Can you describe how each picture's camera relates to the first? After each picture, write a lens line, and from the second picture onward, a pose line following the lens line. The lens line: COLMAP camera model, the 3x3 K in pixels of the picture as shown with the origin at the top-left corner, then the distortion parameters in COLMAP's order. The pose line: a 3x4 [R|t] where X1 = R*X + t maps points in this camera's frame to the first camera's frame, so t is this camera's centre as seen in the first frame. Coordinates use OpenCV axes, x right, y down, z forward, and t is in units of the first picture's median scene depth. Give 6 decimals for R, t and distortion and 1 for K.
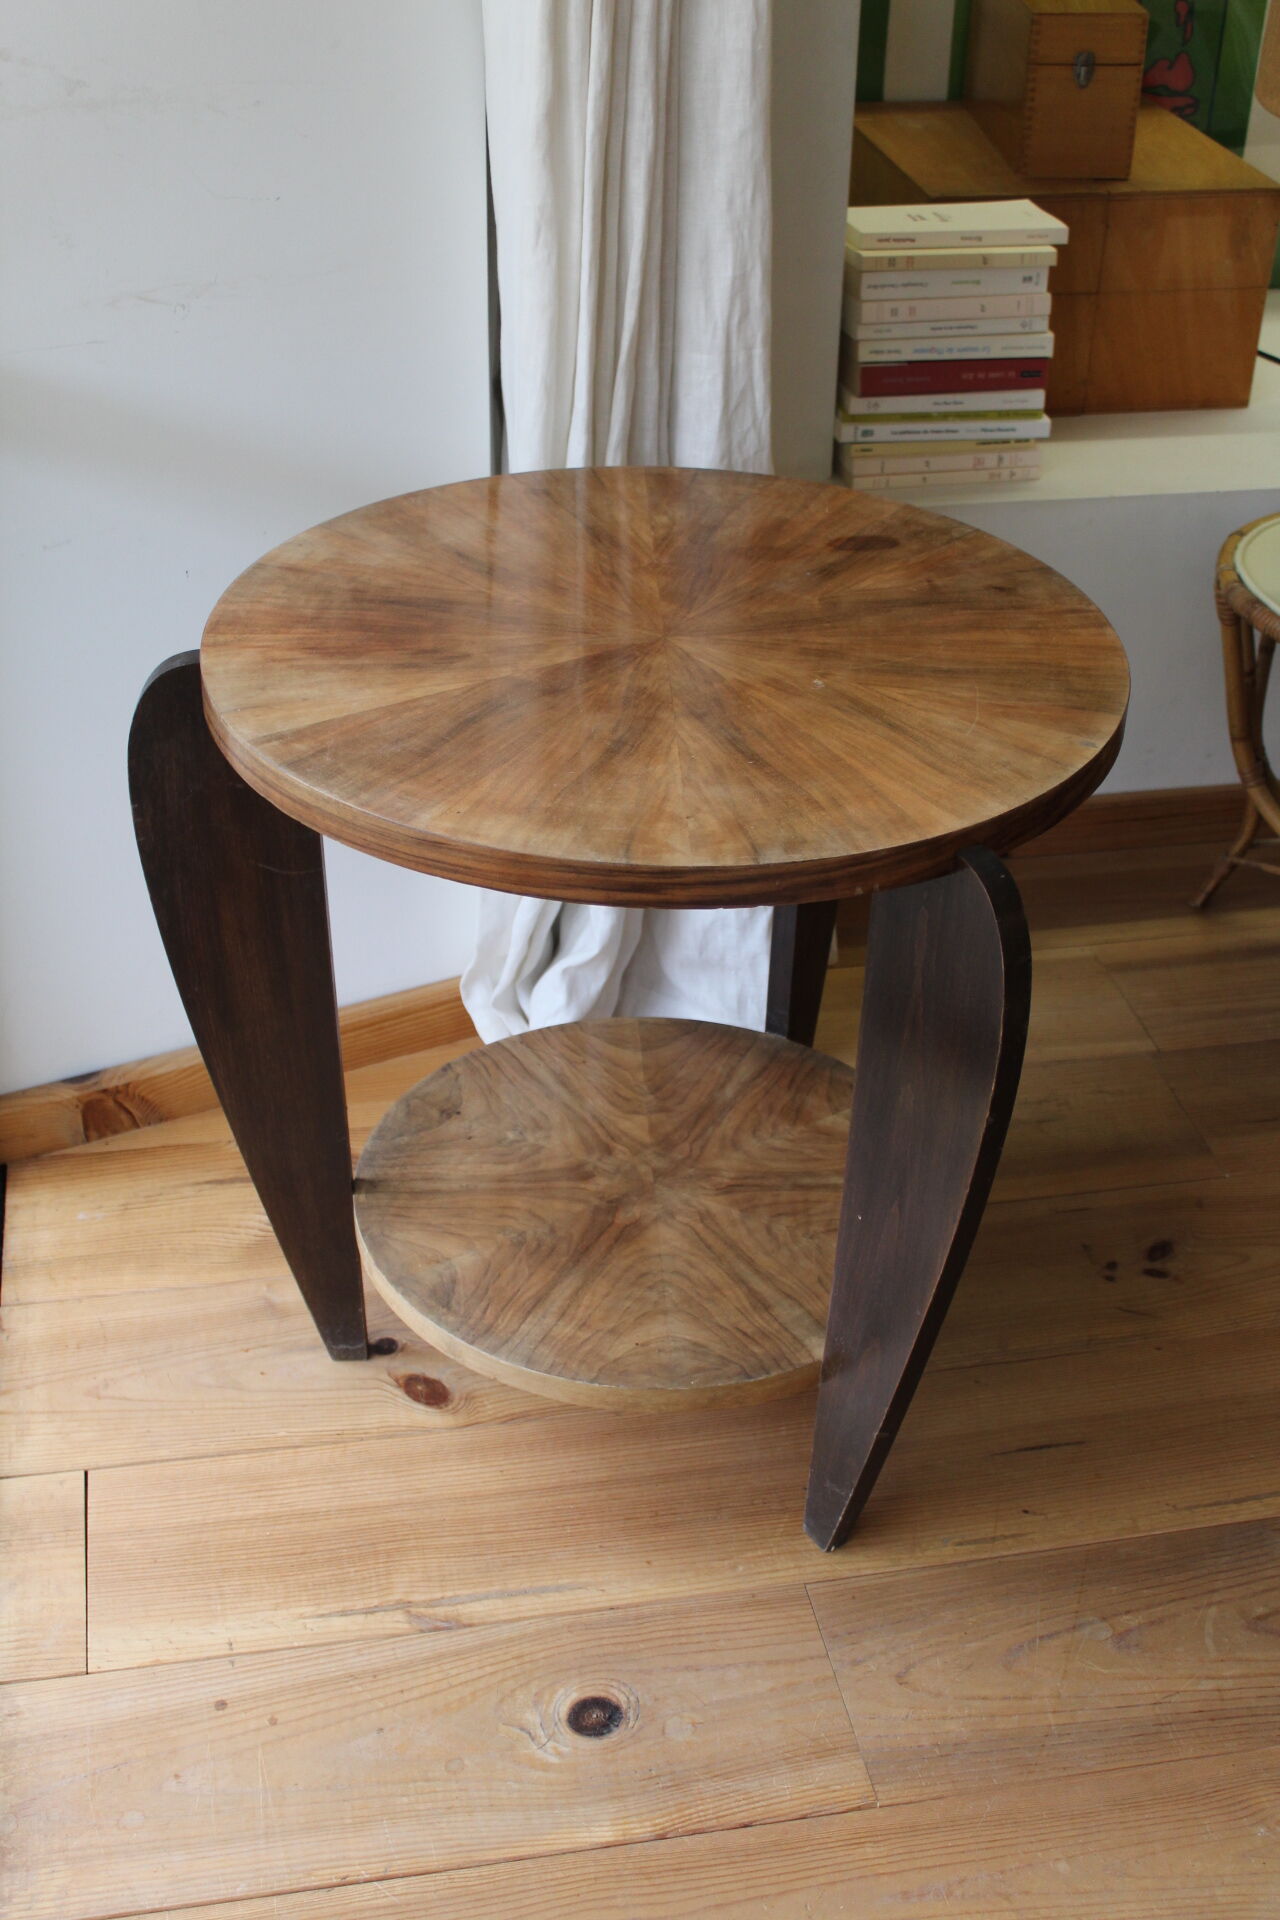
lens RADIAL K [[2341.4, 0, 634.3], [0, 2341.4, 964.6], [0, 0, 1]] dist [-0.057109, 0.000000]
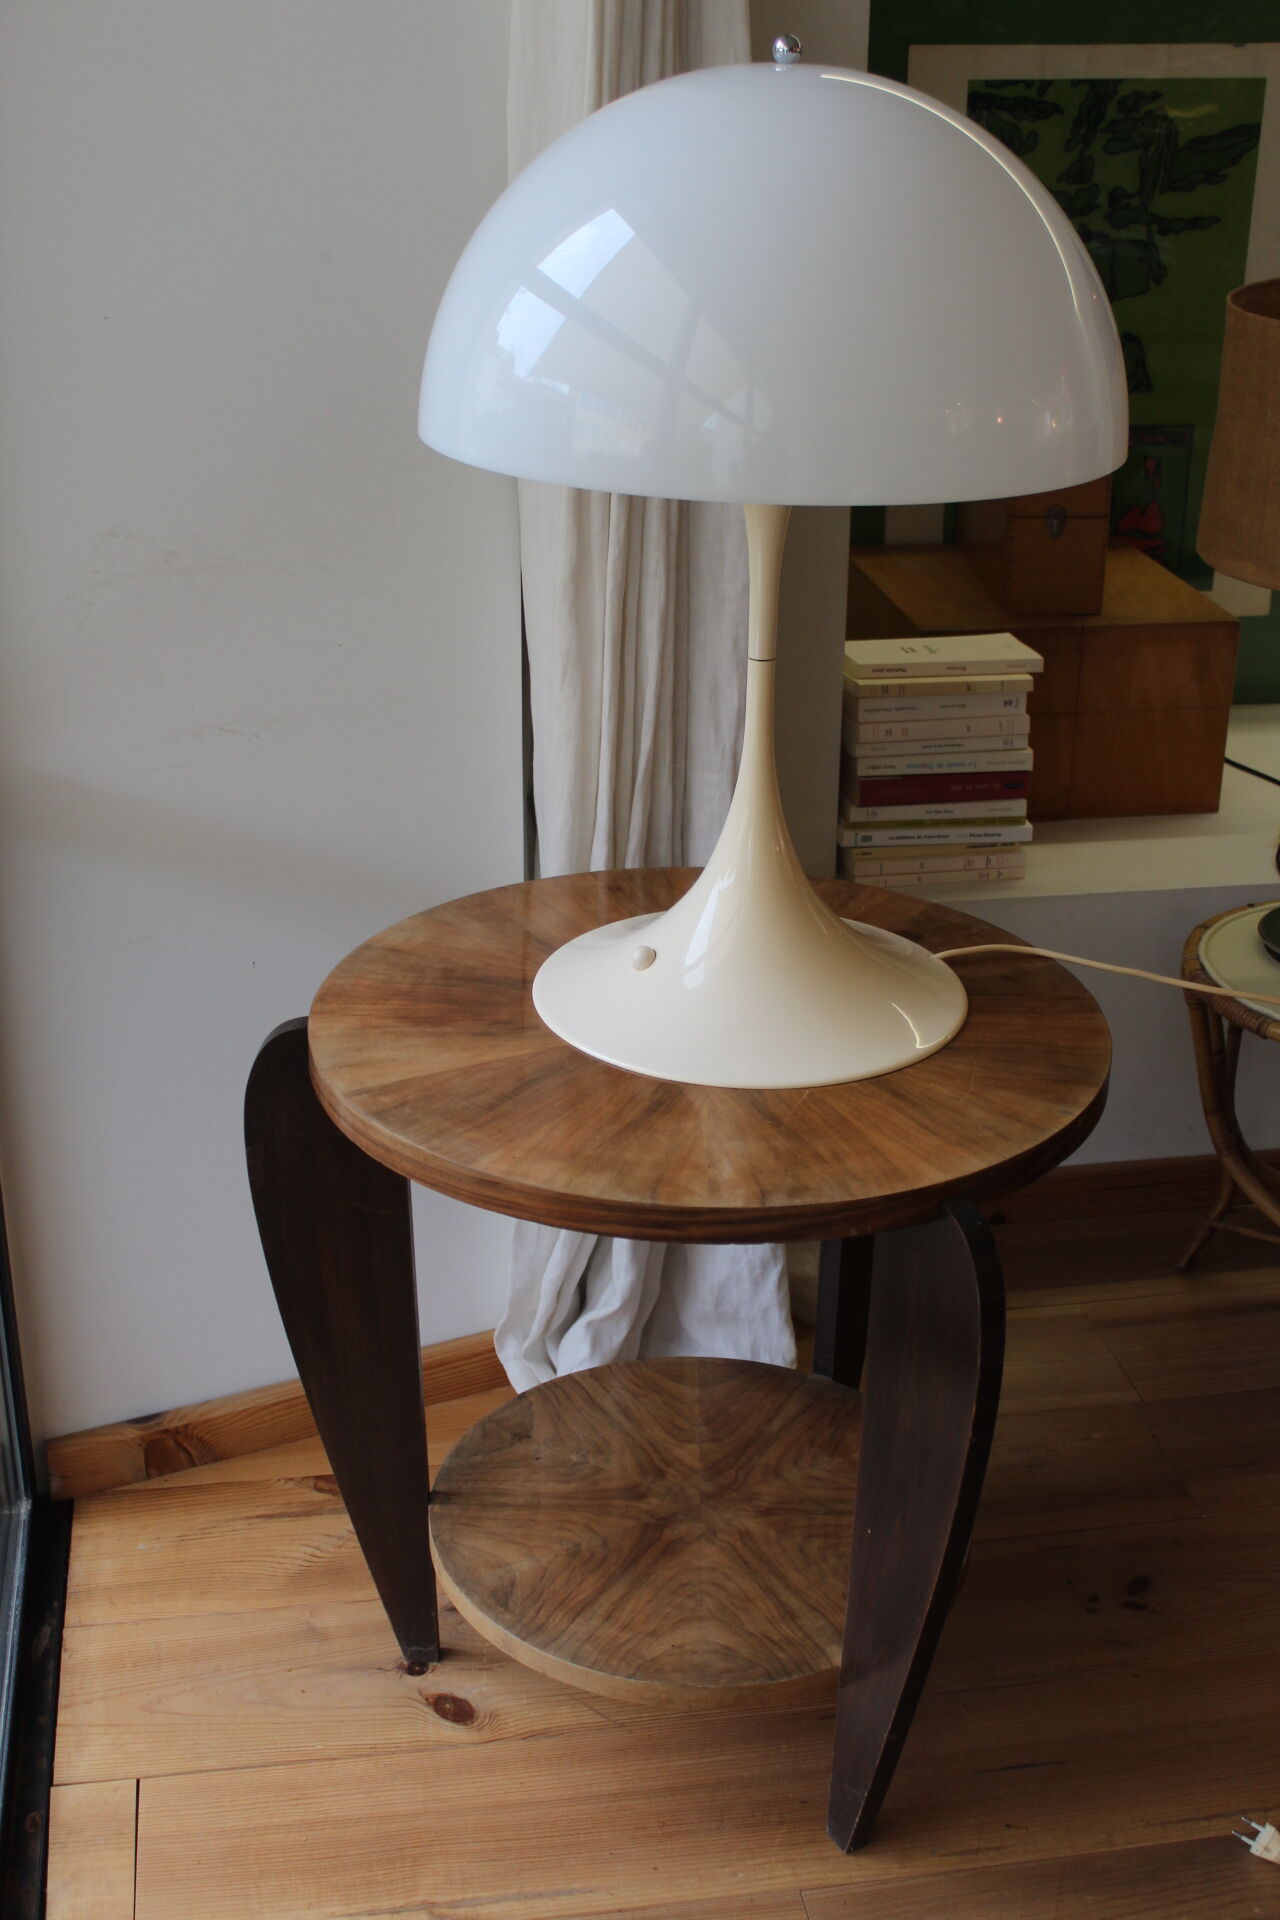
lens RADIAL K [[2341.4, 0, 634.6], [0, 2341.4, 965.9], [0, 0, 1]] dist [-0.057109, 0.000000]
pose [[0.997574, 0.017746, -0.067320, 0.052366], [-0.028364, 0.986674, -0.160218, 0.022199], [0.063579, 0.161739, 0.984783, -0.142193]]
